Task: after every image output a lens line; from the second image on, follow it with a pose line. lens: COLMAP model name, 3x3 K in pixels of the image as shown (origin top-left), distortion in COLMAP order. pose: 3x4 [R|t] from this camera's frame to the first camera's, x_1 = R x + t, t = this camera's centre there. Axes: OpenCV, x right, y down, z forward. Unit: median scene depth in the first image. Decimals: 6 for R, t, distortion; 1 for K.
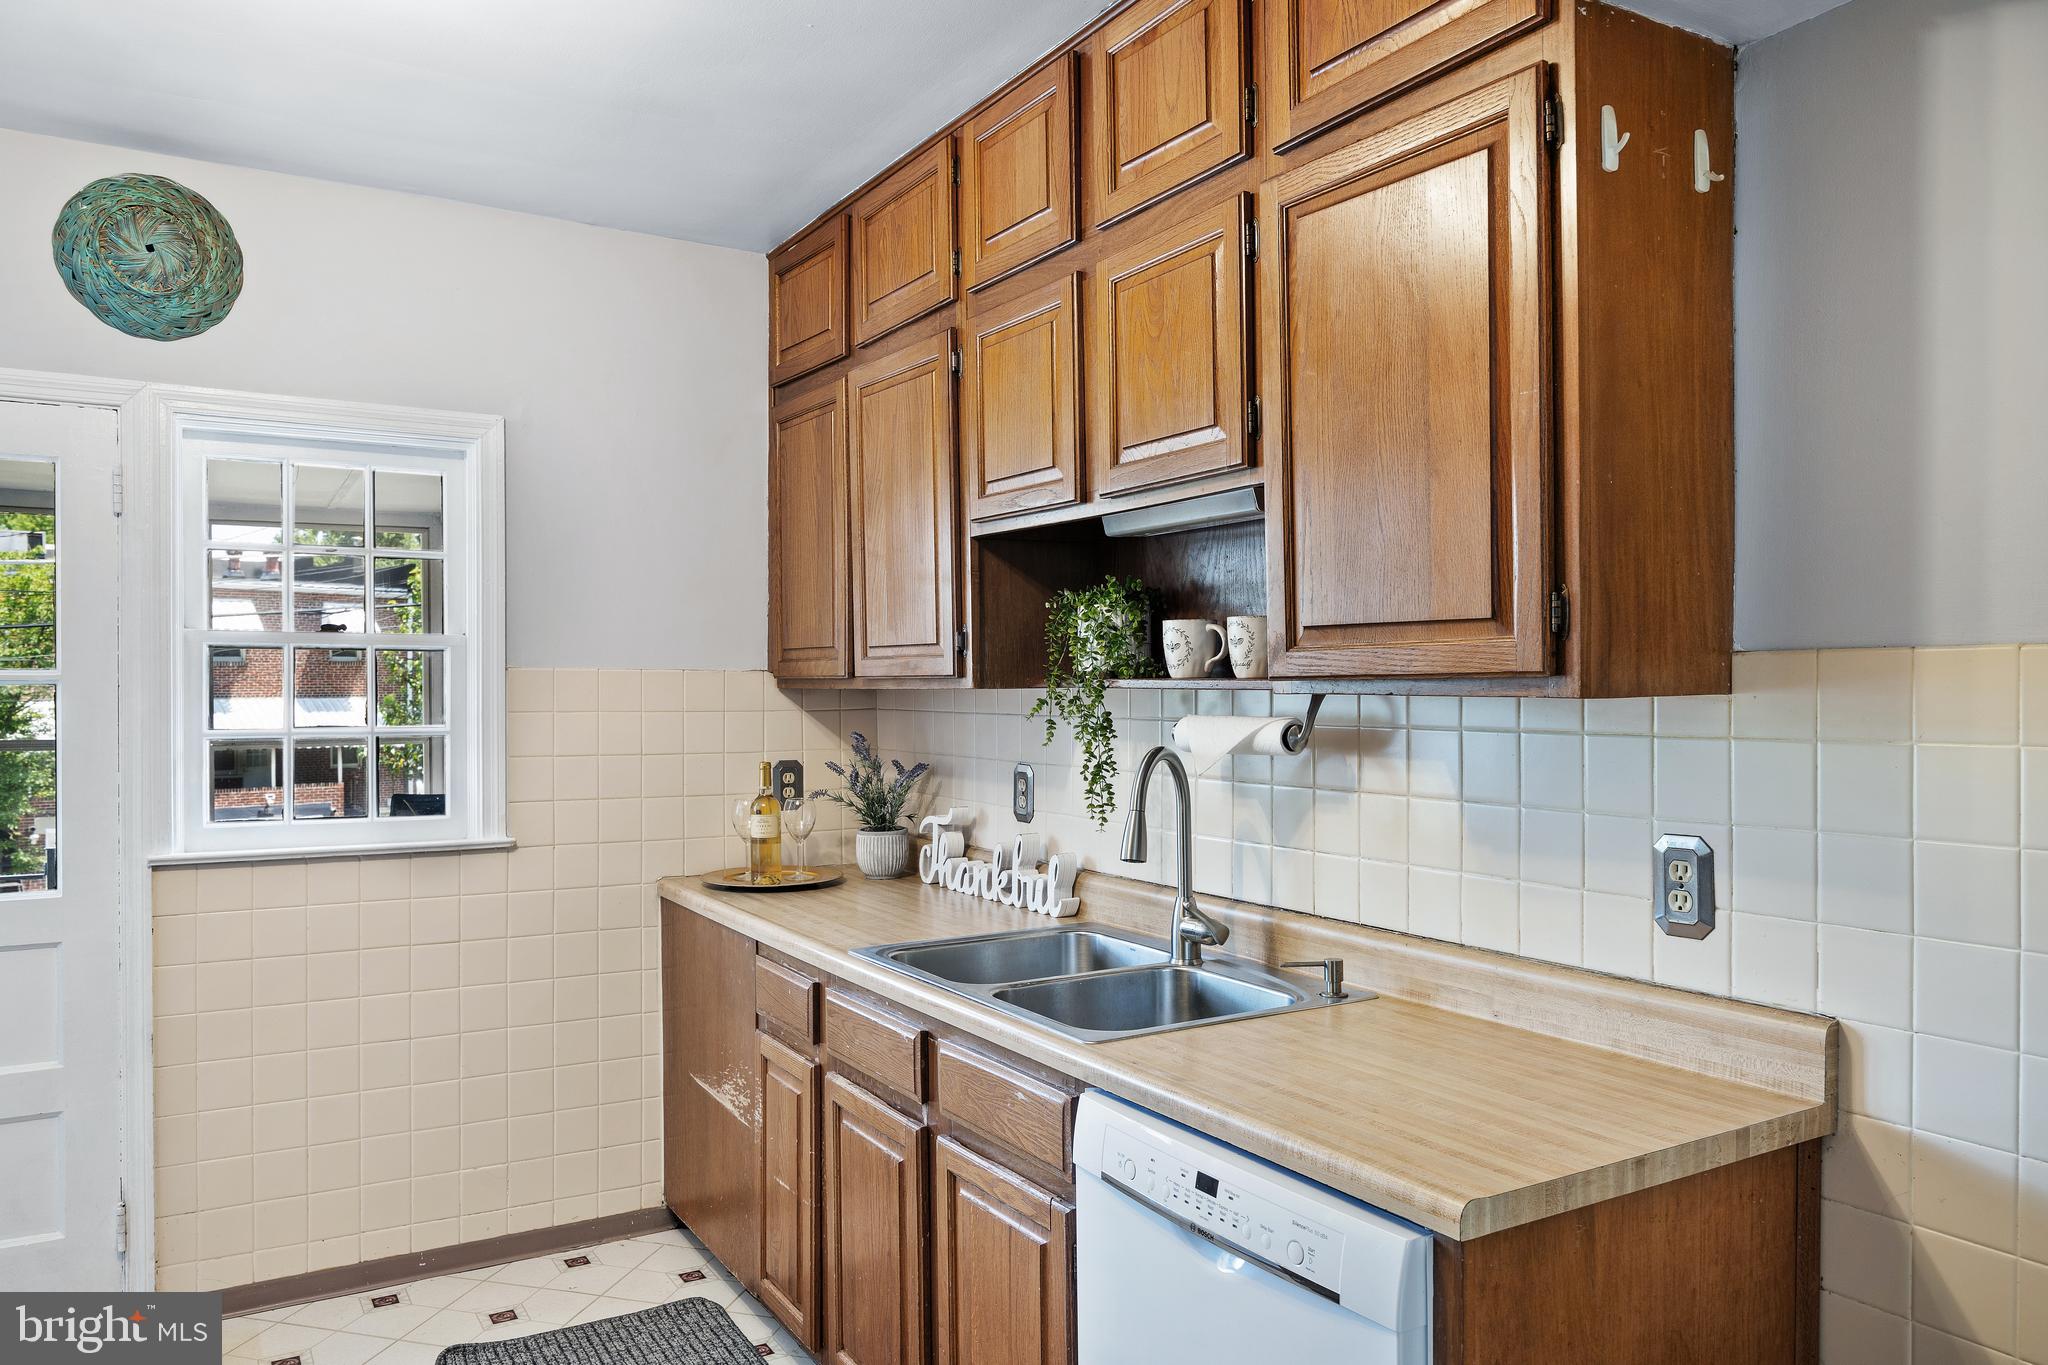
lens RADIAL K [[1410.5, 0, 1023.2], [0, 1410.5, 697.0], [0, 0, 1]] dist [-0.007853, 0.004758]
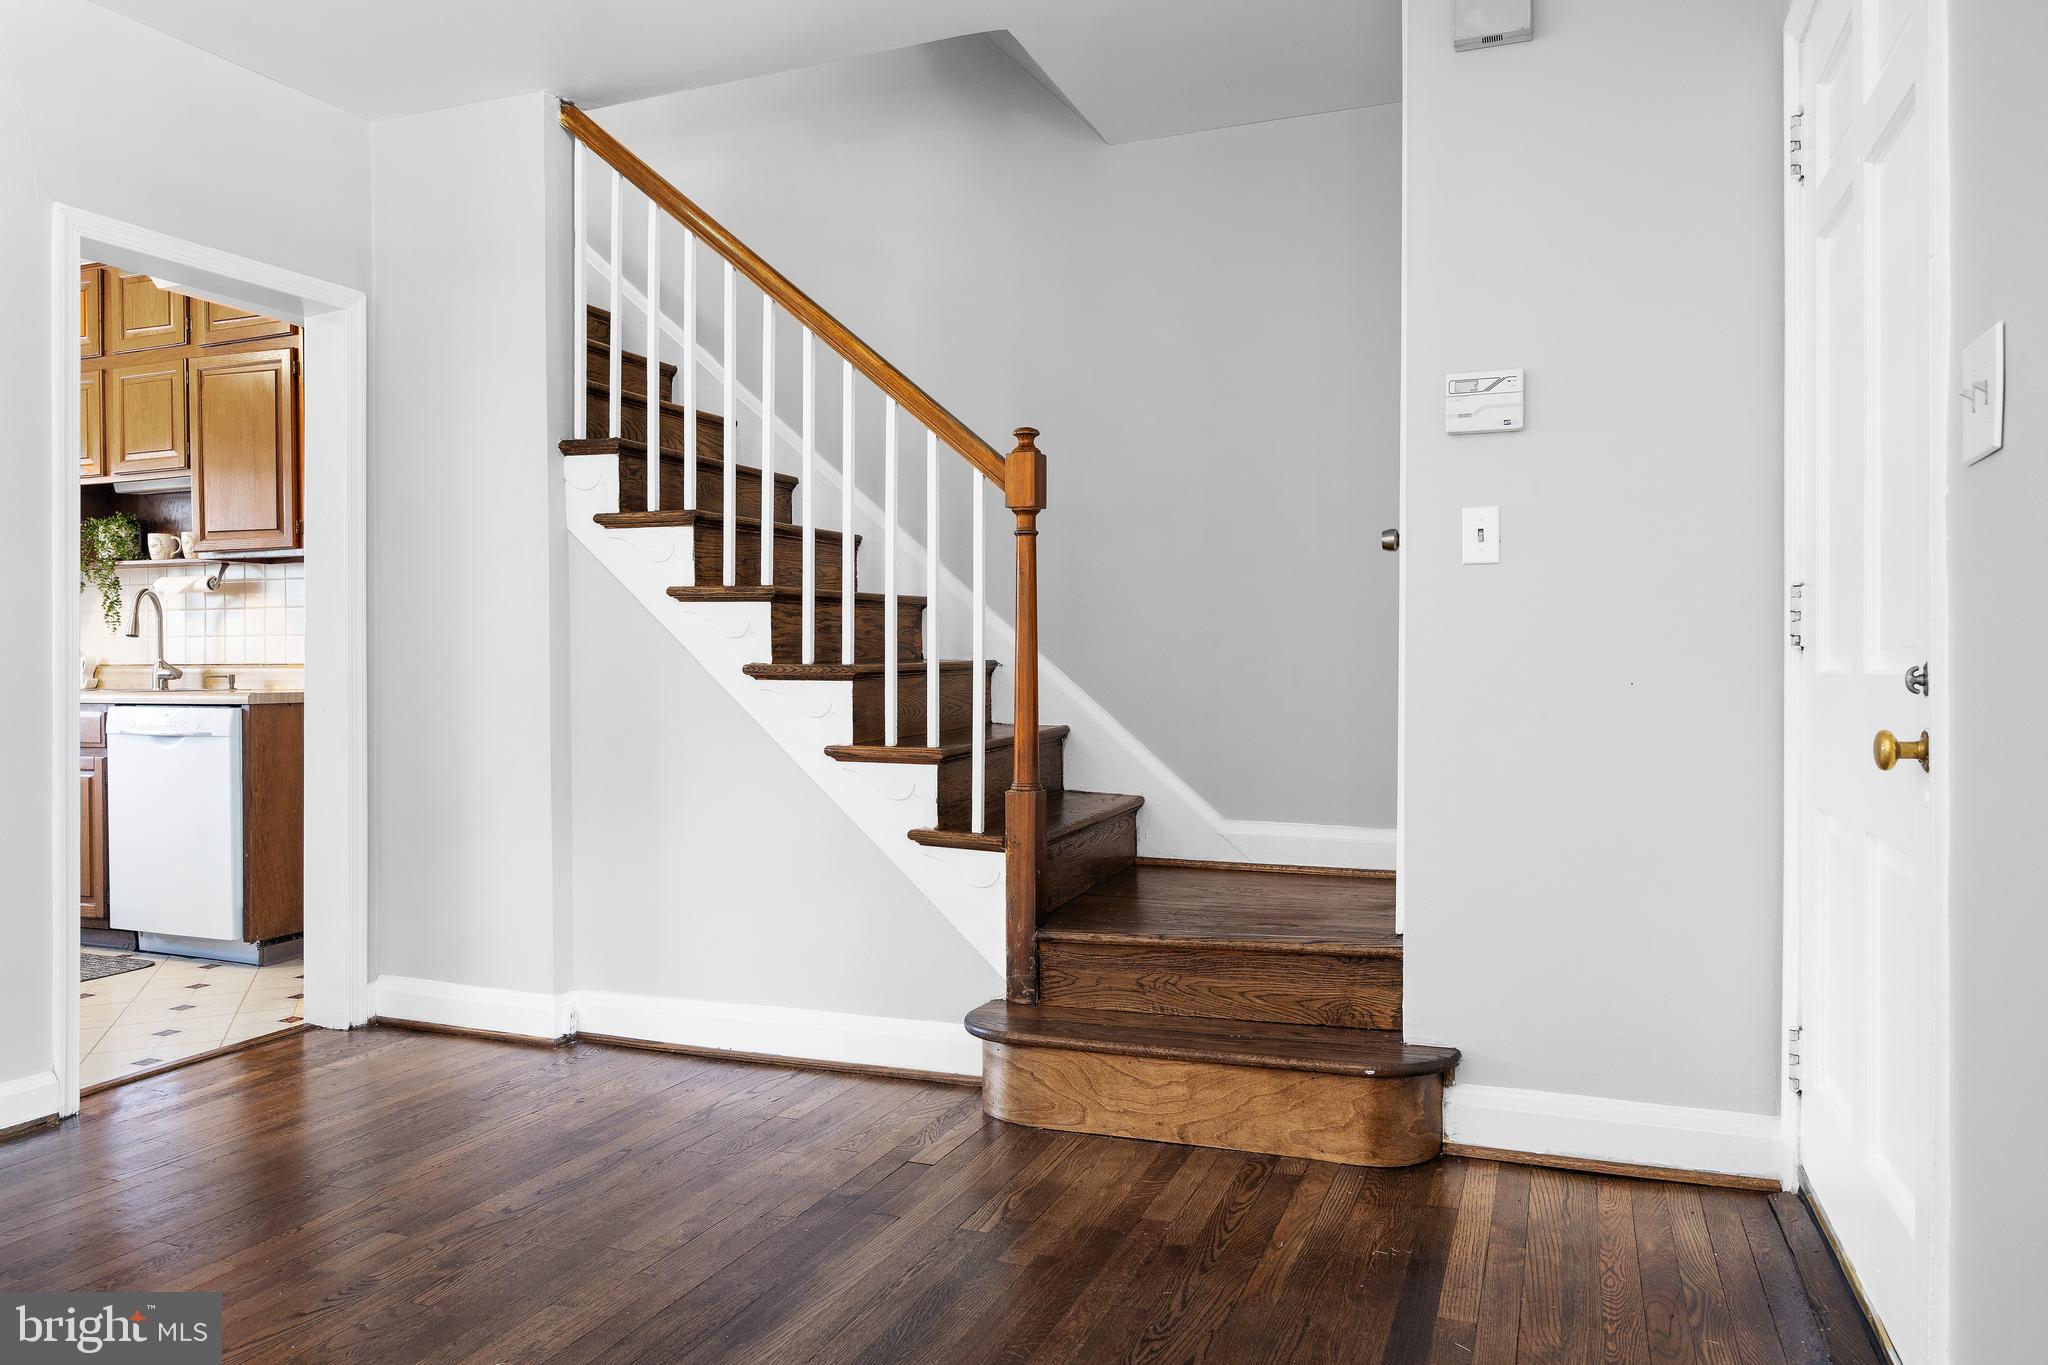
lens RADIAL K [[1407.4, 0, 1036.5], [0, 1407.4, 681.8], [0, 0, 1]] dist [-0.007944, 0.000969]
pose [[0.790067, 0.000303, 0.613020, -0.136105], [0.005688, 0.999953, -0.007824, 0.188182], [-0.612994, 0.009668, 0.790029, -1.457355]]
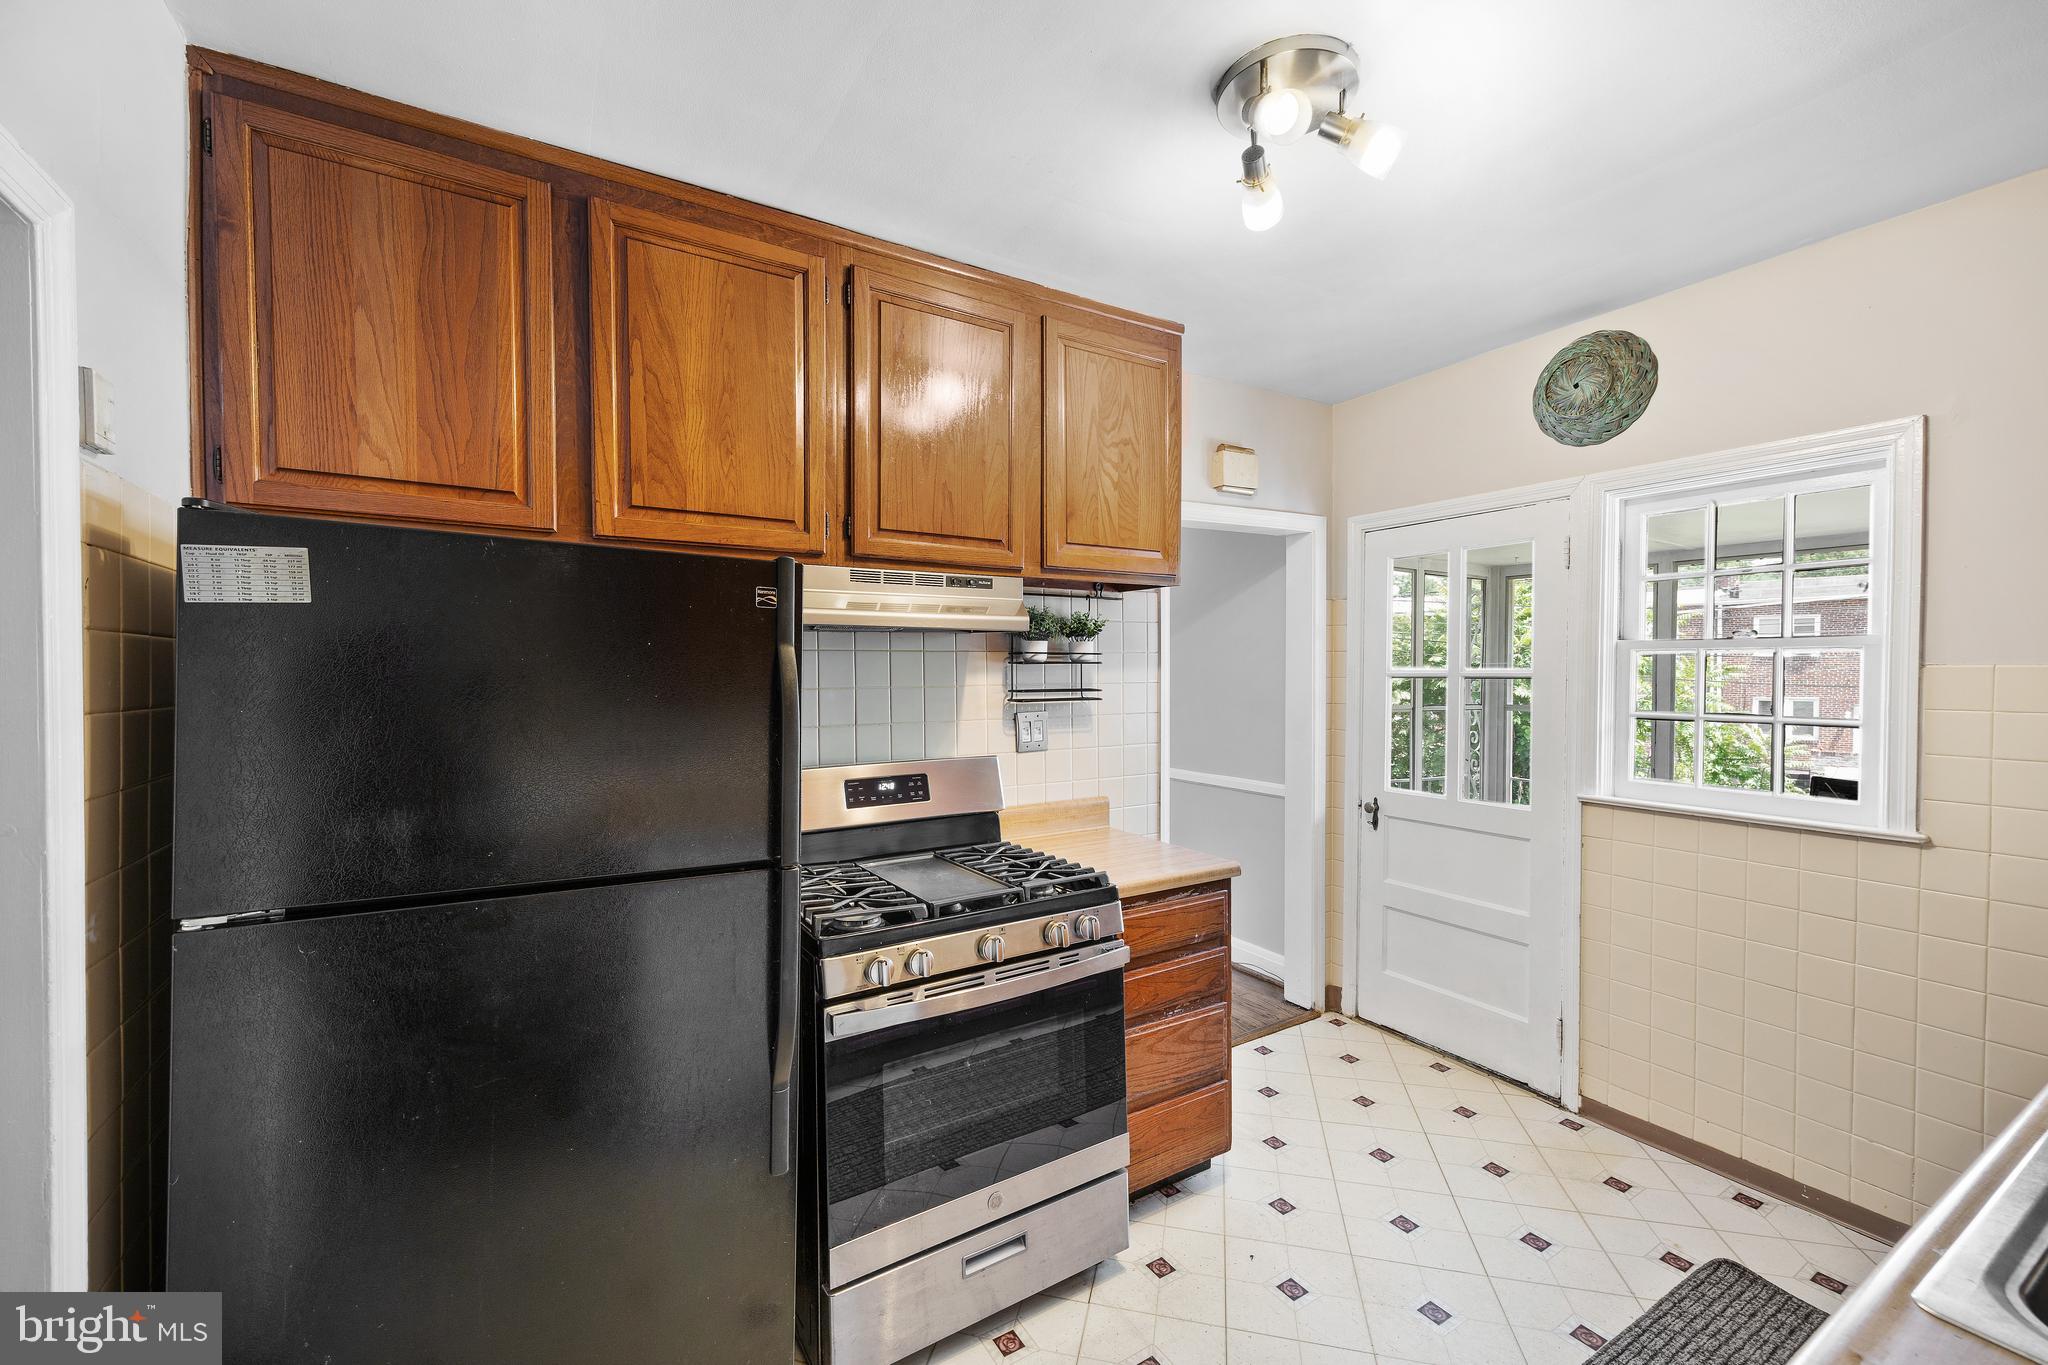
lens RADIAL K [[839.4, 0, 1034.7], [0, 839.4, 683.6], [0, 0, 1]] dist [0.014484, -0.000275]
pose [[0.010763, 0.013821, -0.999847, 0.293603], [-0.009361, 0.999862, 0.013720, -0.012144], [0.999898, 0.009211, 0.010890, 0.453537]]
